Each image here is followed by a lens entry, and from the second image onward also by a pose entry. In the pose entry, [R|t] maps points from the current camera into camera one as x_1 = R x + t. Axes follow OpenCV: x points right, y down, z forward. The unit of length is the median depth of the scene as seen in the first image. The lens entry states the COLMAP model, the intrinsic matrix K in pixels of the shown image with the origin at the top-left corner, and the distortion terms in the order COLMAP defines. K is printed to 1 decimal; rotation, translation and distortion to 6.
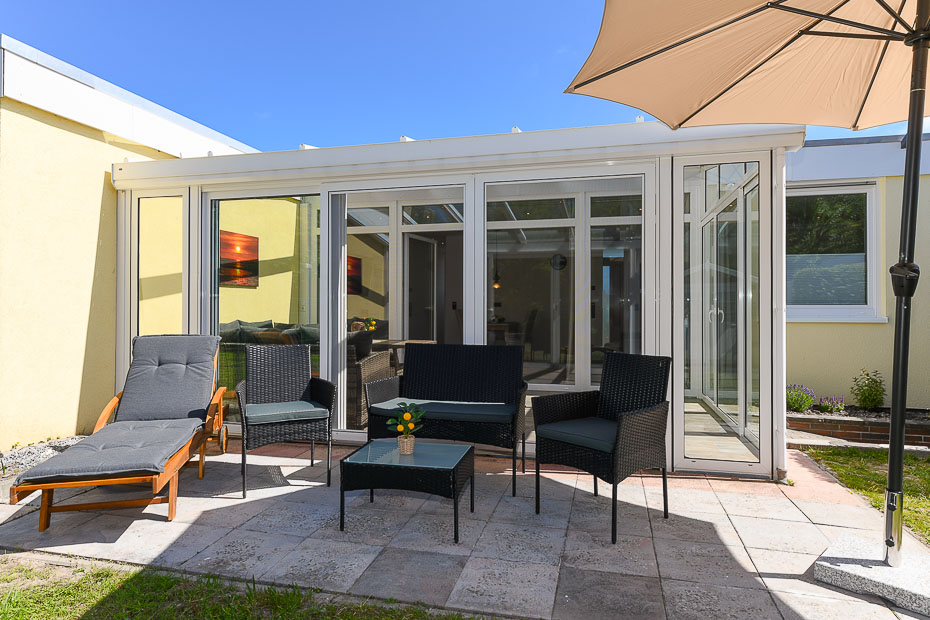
lens RADIAL K [[533.3, 0, 487.6], [0, 533.3, 309.5], [0, 0, 1]] dist [0.004038, 0.001249]
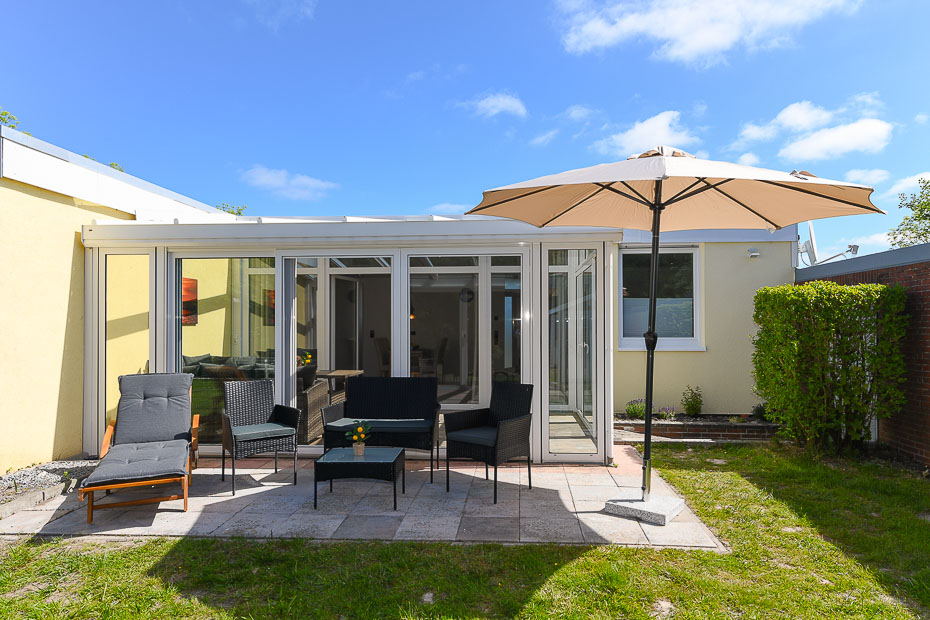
lens RADIAL K [[533.3, 0, 487.6], [0, 533.3, 309.5], [0, 0, 1]] dist [0.004038, 0.001249]
pose [[0.986212, -0.000671, 0.165483, -0.035987], [0.006557, 0.999365, -0.035025, -0.062864], [-0.165354, 0.035627, 0.985591, -0.421951]]
